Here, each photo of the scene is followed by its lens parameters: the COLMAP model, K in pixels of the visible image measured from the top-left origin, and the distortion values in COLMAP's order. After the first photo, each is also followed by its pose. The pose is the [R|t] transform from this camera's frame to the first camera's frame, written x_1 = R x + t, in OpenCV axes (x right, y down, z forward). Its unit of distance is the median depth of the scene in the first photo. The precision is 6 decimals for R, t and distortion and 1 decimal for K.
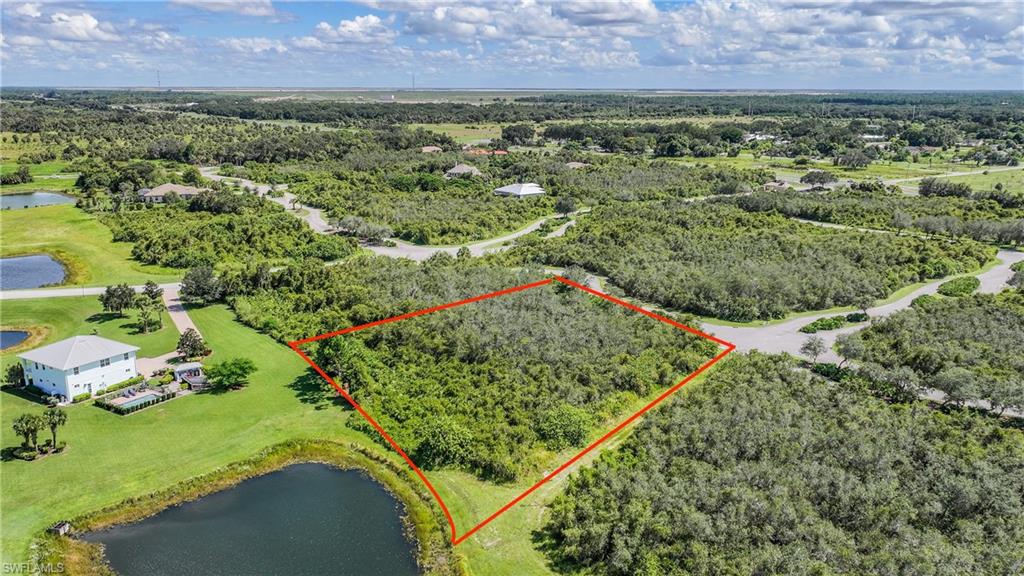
lens RADIAL K [[837.0, 0, 514.5], [0, 837.0, 287.6], [0, 0, 1]] dist [0.005409, -0.002302]
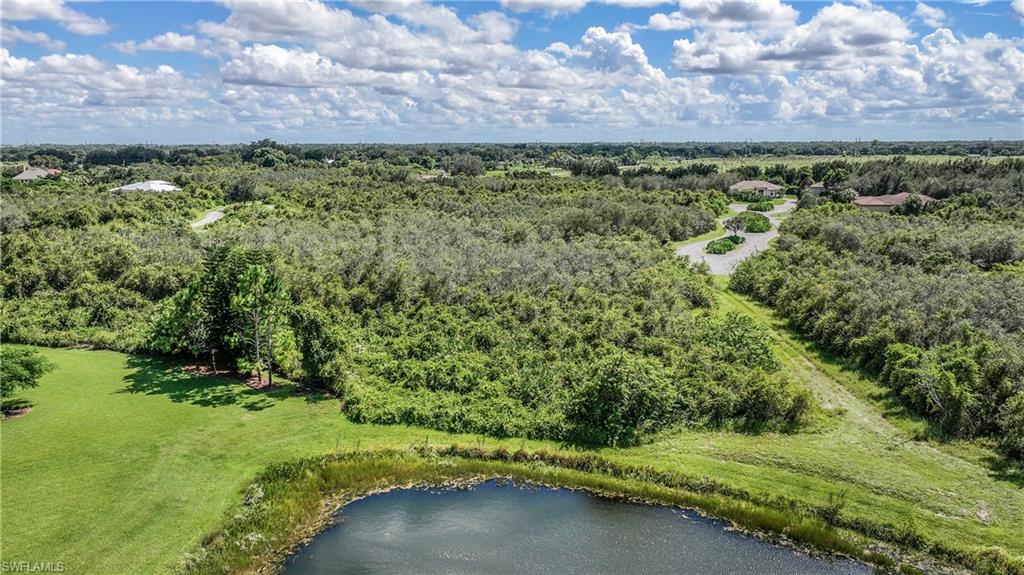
lens RADIAL K [[835.0, 0, 513.1], [0, 835.0, 306.2], [0, 0, 1]] dist [0.000882, 0.000224]
pose [[0.840697, -0.109103, 0.530401, -0.175860], [0.132214, 0.991205, -0.005672, 0.053265], [-0.525117, 0.074895, 0.847728, 0.252184]]
